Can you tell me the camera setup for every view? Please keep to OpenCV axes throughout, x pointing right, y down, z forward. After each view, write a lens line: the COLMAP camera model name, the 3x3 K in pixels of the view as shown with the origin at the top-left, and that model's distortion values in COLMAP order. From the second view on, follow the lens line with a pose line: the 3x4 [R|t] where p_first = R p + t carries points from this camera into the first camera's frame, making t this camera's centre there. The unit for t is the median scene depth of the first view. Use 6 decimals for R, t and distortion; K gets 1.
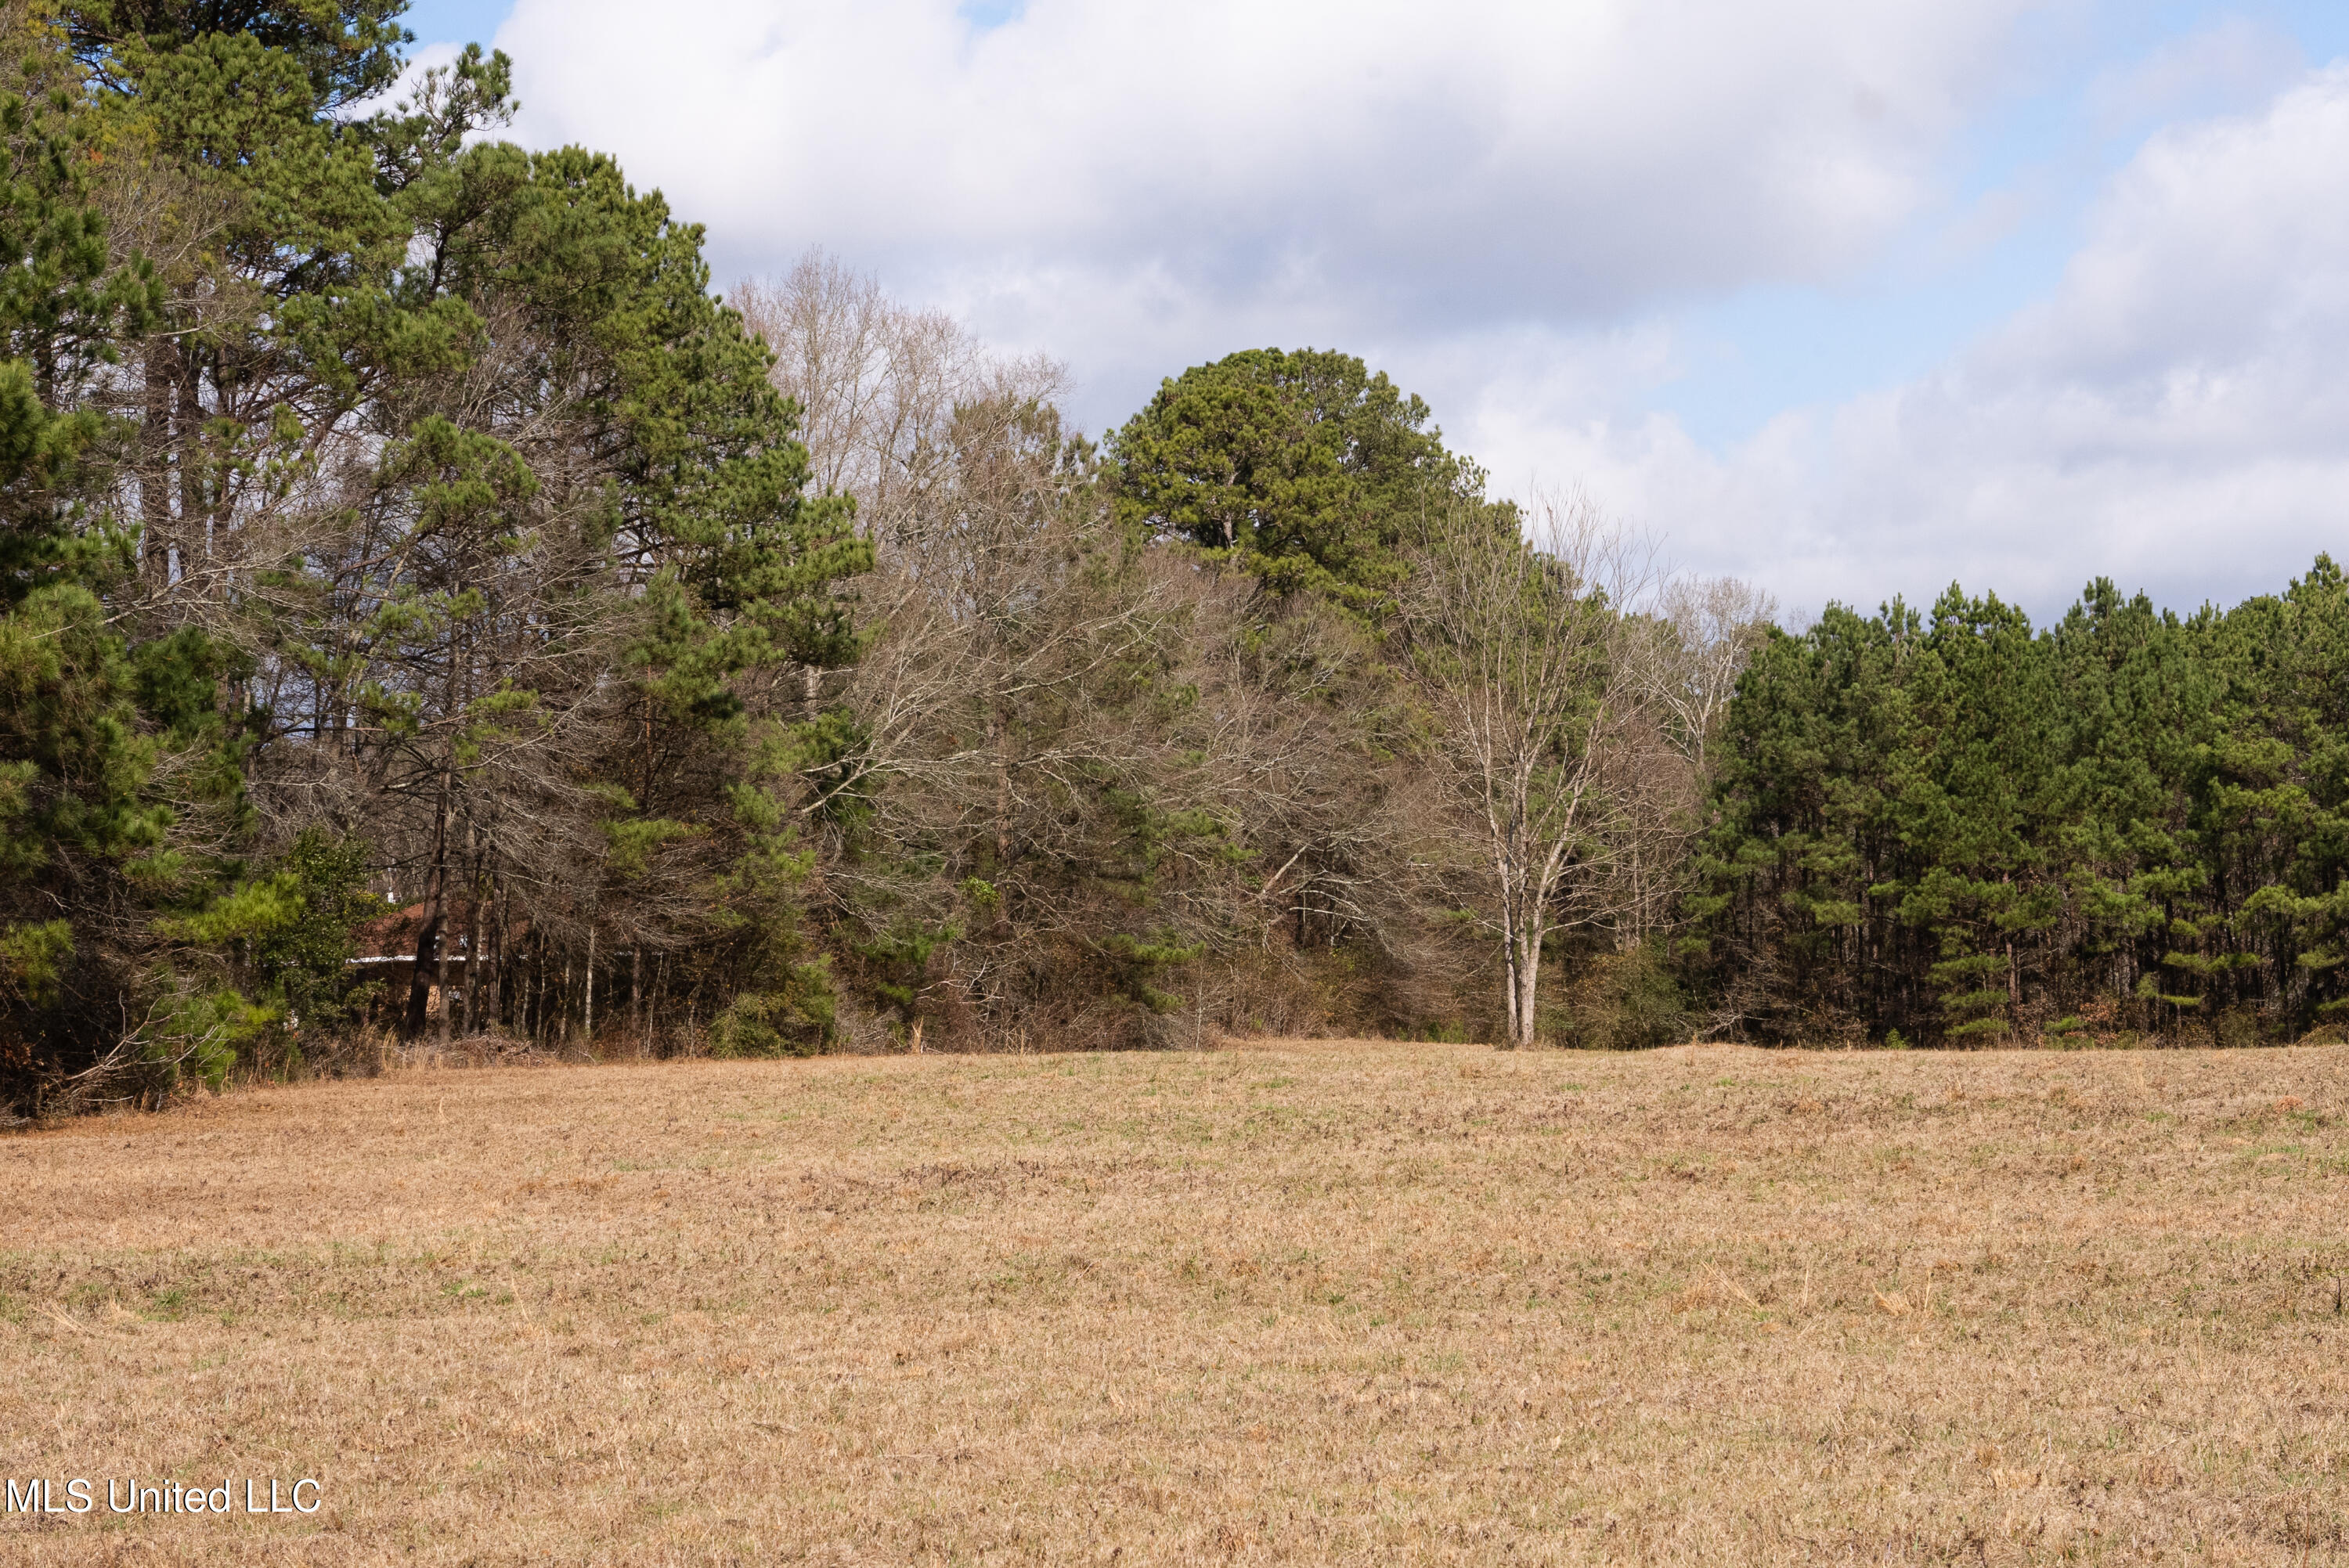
lens RADIAL K [[6152.5, 0, 1175.1], [0, 6152.5, 782.8], [0, 0, 1]] dist [-0.084783, 0.000000]
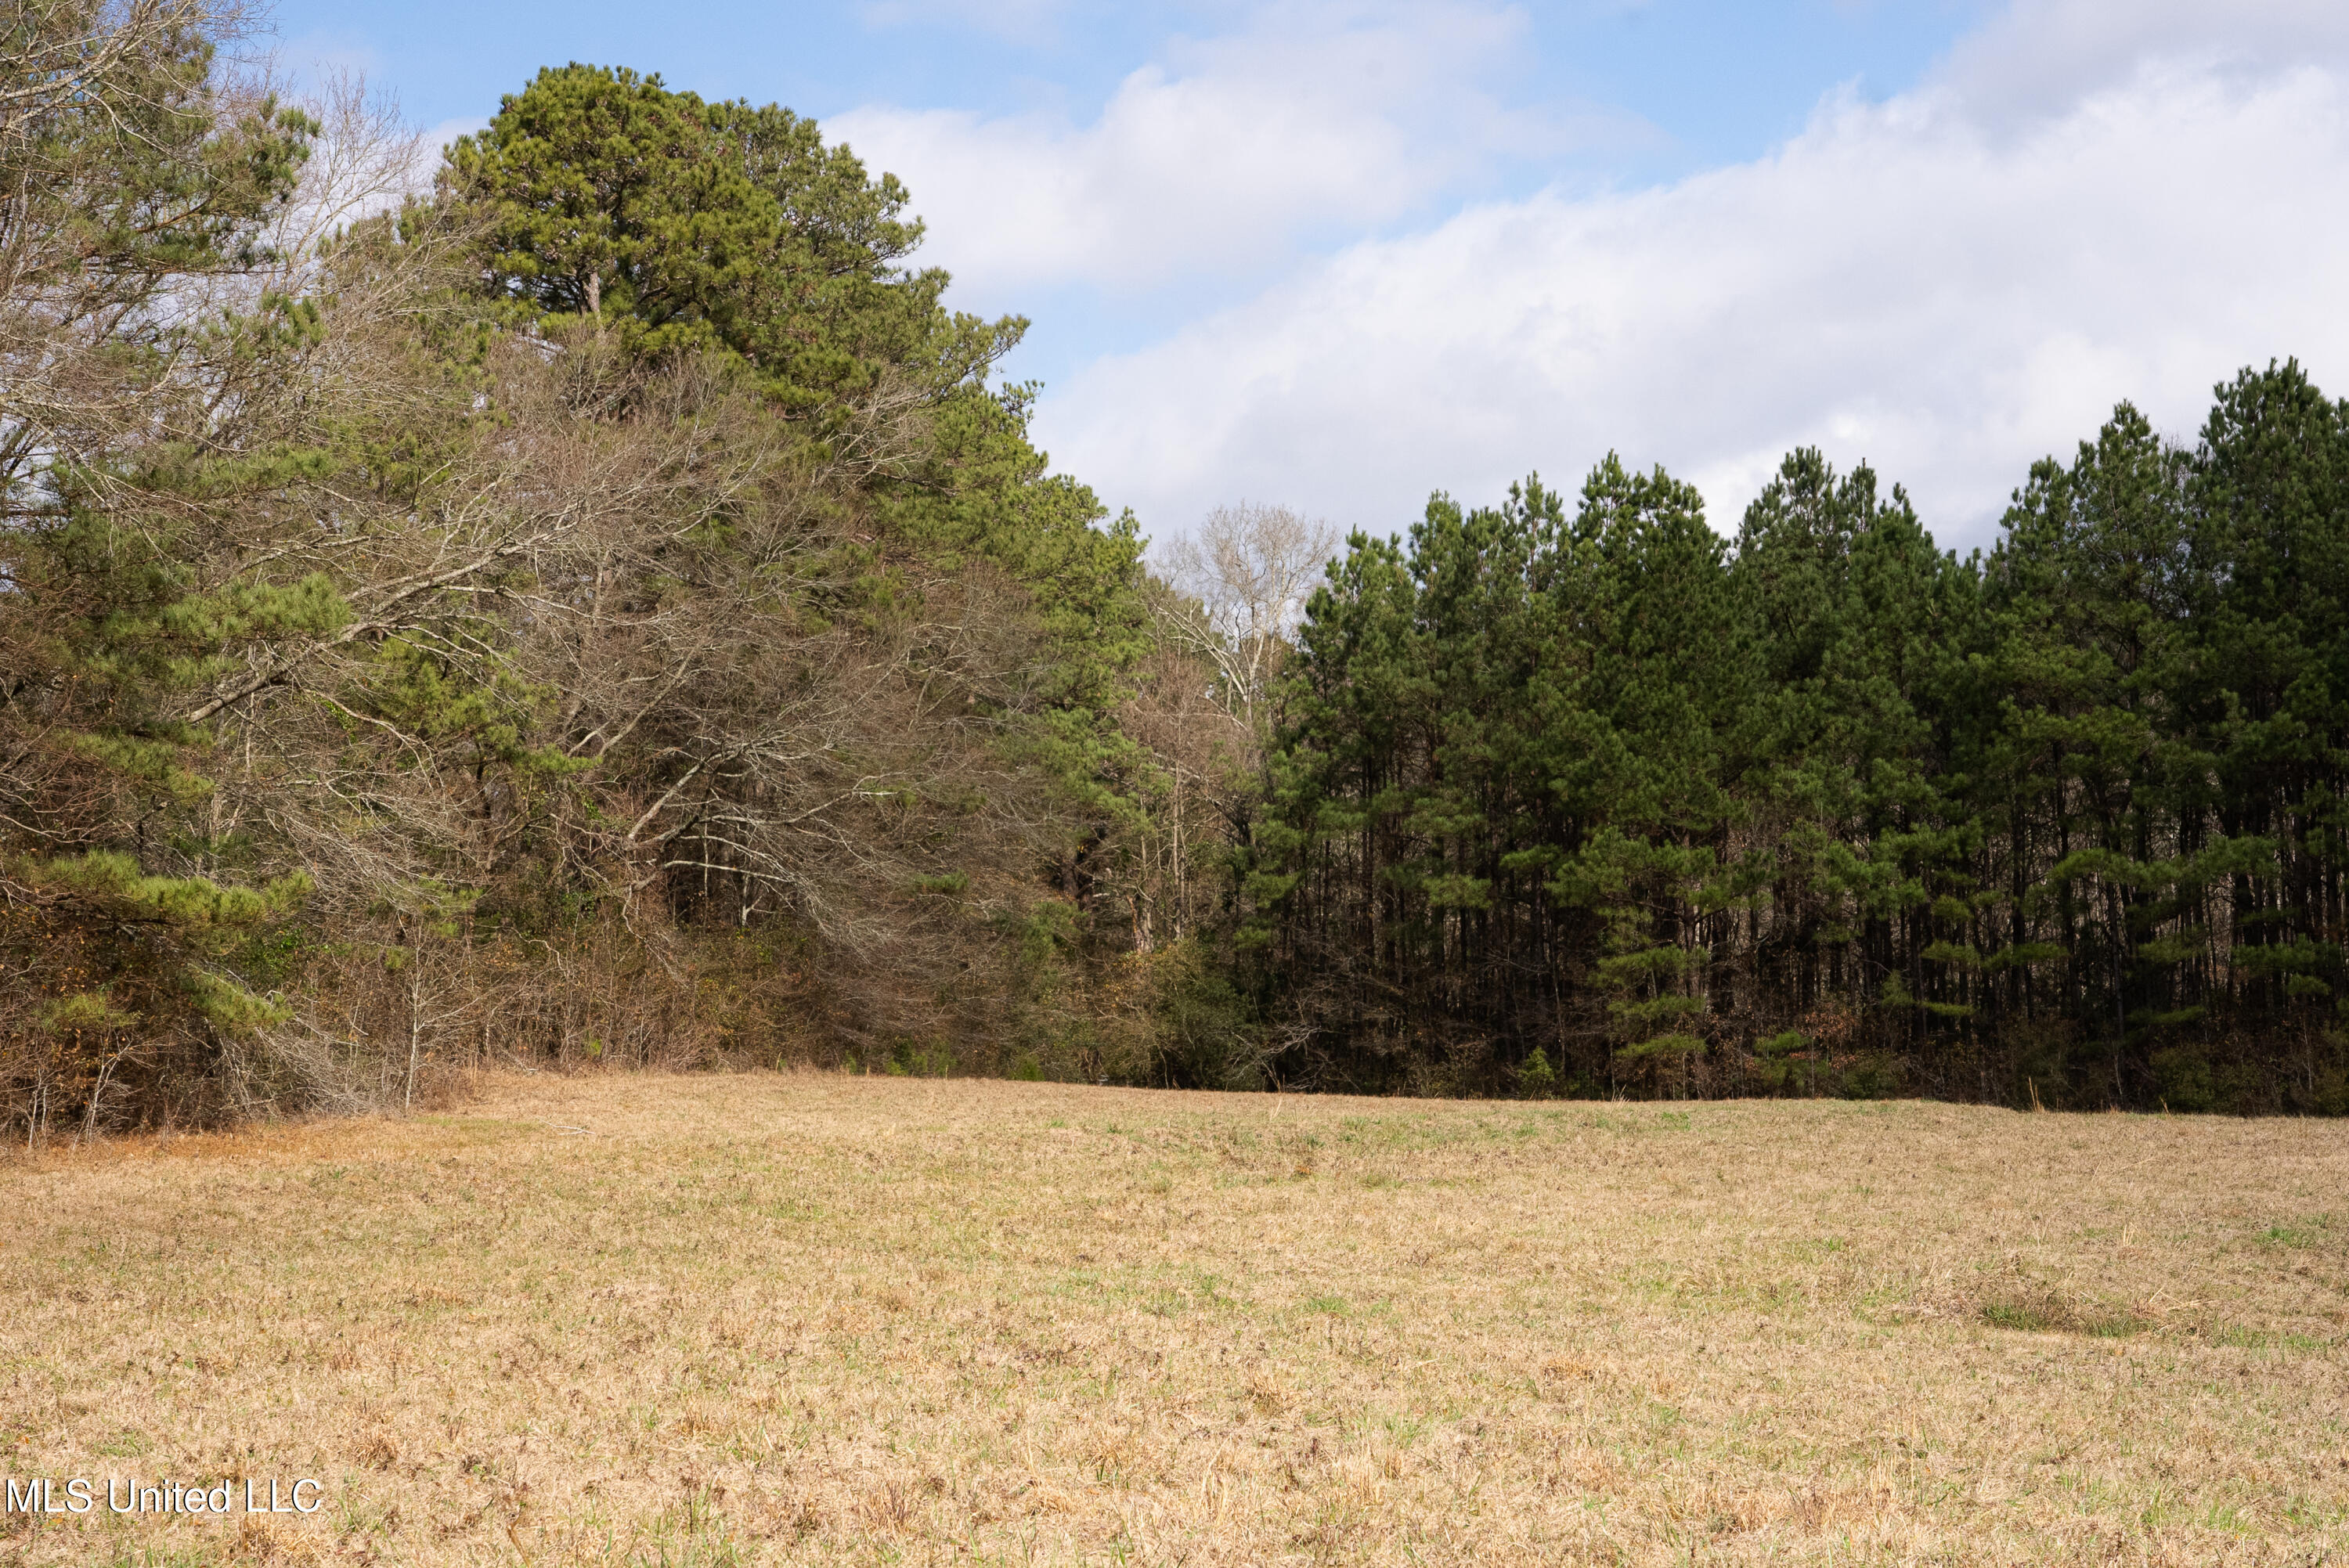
lens RADIAL K [[3972.0, 0, 1176.3], [0, 3972.0, 784.0], [0, 0, 1]] dist [0.024696, 0.000000]
pose [[0.995686, 0.004628, 0.092672, 0.029819], [-0.002634, 0.999763, -0.021629, 0.019104], [-0.092750, 0.021292, 0.995462, 0.536230]]
